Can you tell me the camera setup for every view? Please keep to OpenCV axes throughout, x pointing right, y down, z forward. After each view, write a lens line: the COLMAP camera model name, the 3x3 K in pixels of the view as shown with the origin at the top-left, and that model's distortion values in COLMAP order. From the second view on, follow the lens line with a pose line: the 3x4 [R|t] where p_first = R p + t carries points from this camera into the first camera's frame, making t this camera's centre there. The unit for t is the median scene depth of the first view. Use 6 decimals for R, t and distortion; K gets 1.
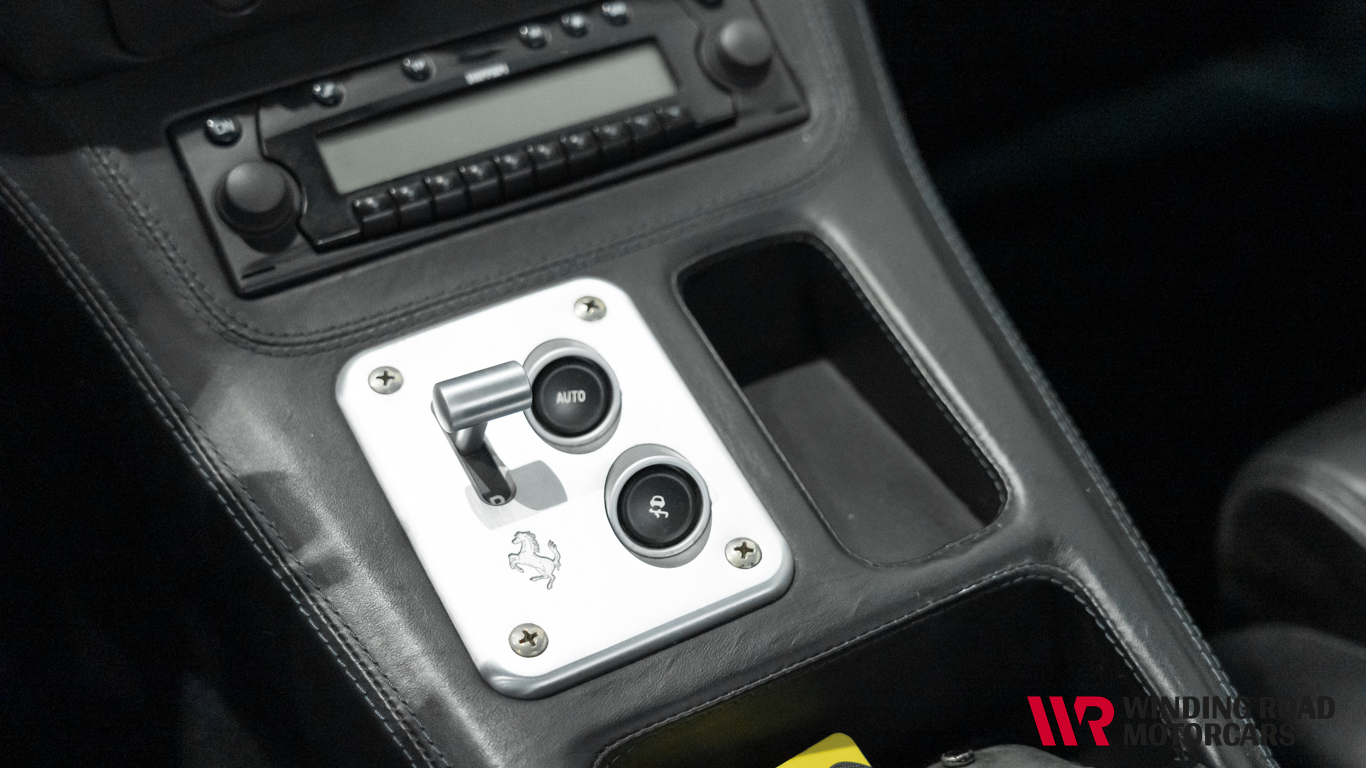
lens RADIAL K [[2029.0, 0, 696.8], [0, 2029.0, 390.7], [0, 0, 1]] dist [0.025786, 0.000000]
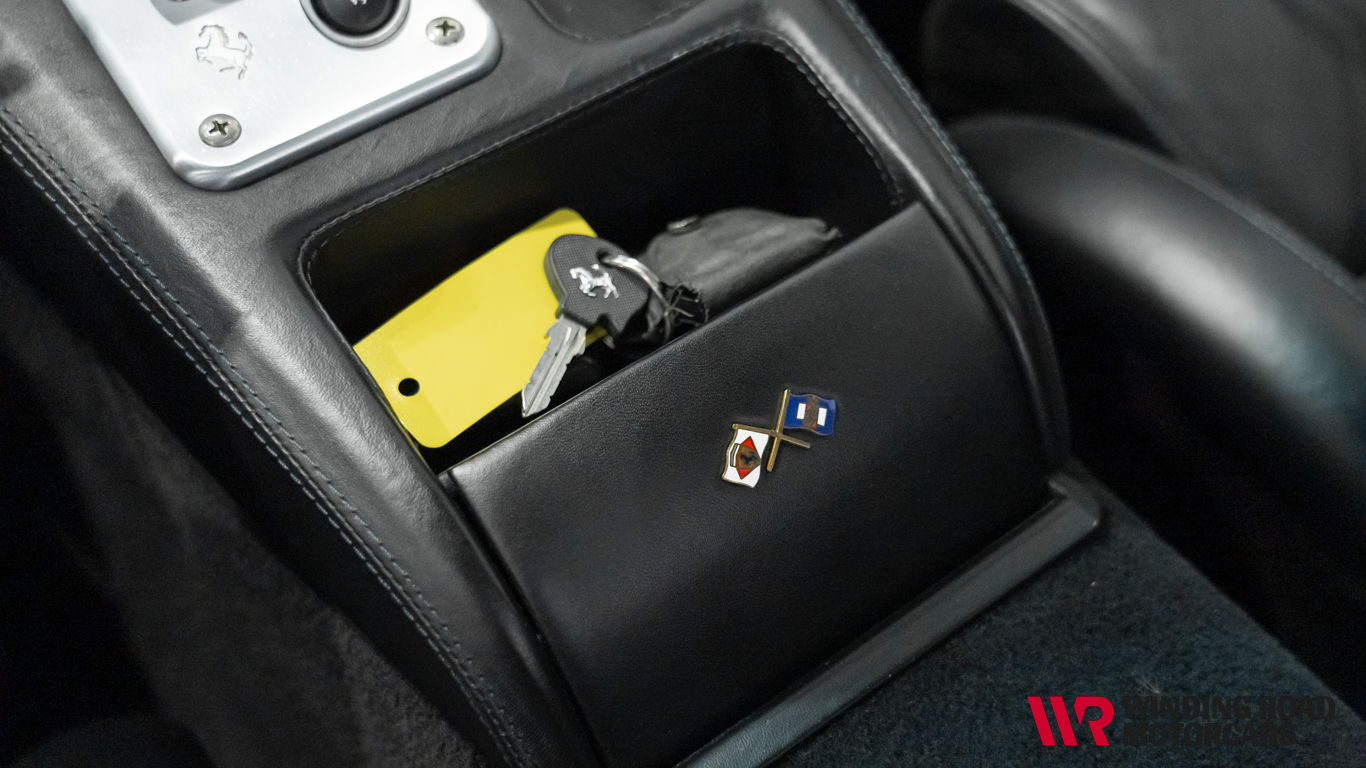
lens RADIAL K [[1385.1, 0, 671.4], [0, 1385.1, 392.4], [0, 0, 1]] dist [0.008639, 0.000000]
pose [[0.993271, -0.096569, 0.063932, 0.071823], [0.081694, 0.975502, 0.204259, 0.122869], [-0.082091, -0.197661, 0.976827, 0.310104]]
